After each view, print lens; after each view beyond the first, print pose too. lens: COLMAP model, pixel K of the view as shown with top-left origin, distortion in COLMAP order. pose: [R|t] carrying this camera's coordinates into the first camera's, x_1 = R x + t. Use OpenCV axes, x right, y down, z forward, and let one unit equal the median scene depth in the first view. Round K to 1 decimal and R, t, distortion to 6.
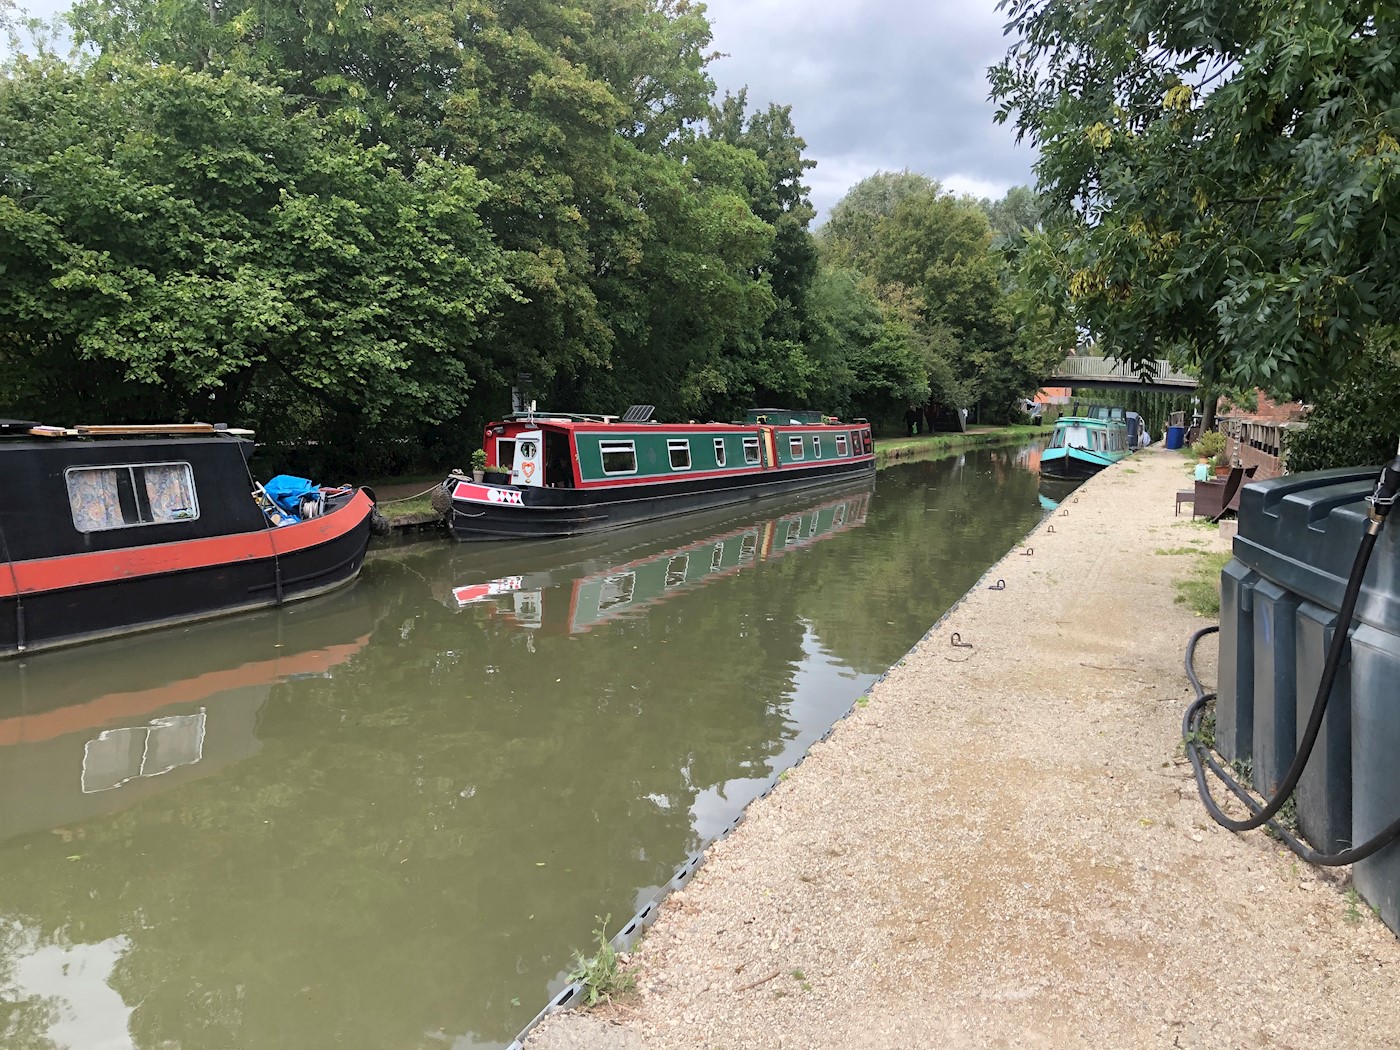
lens RADIAL K [[1145.8, 0, 697.0], [0, 1145.8, 524.5], [0, 0, 1]] dist [0.029688, 0.002948]
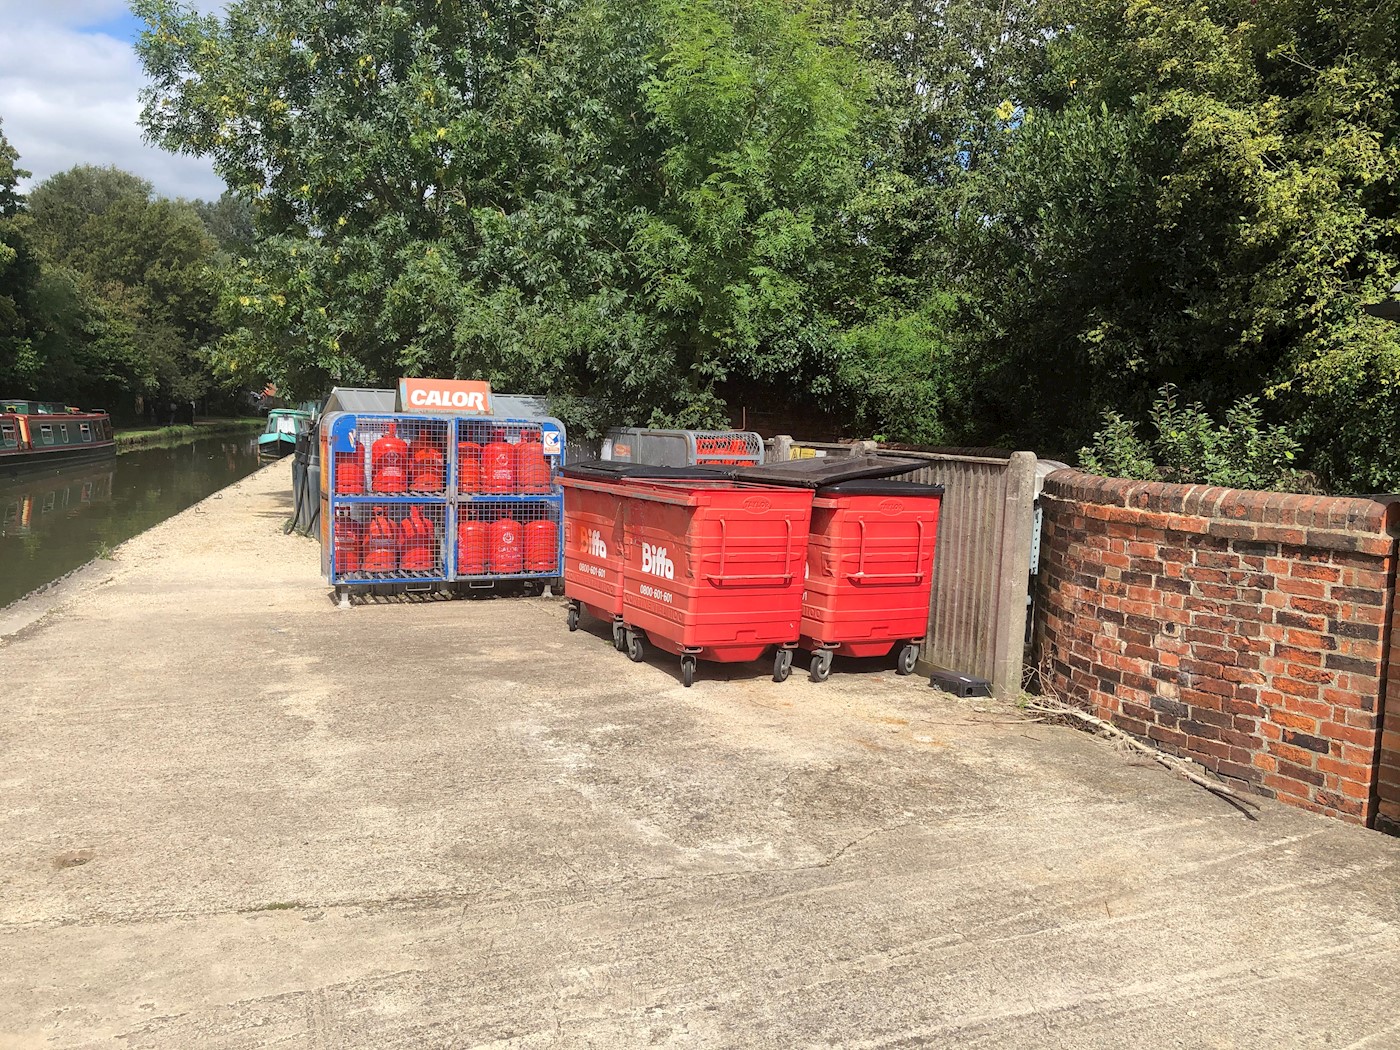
lens RADIAL K [[1145.8, 0, 695.7], [0, 1145.8, 529.7], [0, 0, 1]] dist [0.029688, 0.002948]
pose [[0.802523, -0.055976, 0.593990, -0.043939], [0.049458, 0.998404, 0.027265, 0.016178], [-0.594568, 0.007497, 0.804010, -0.178260]]
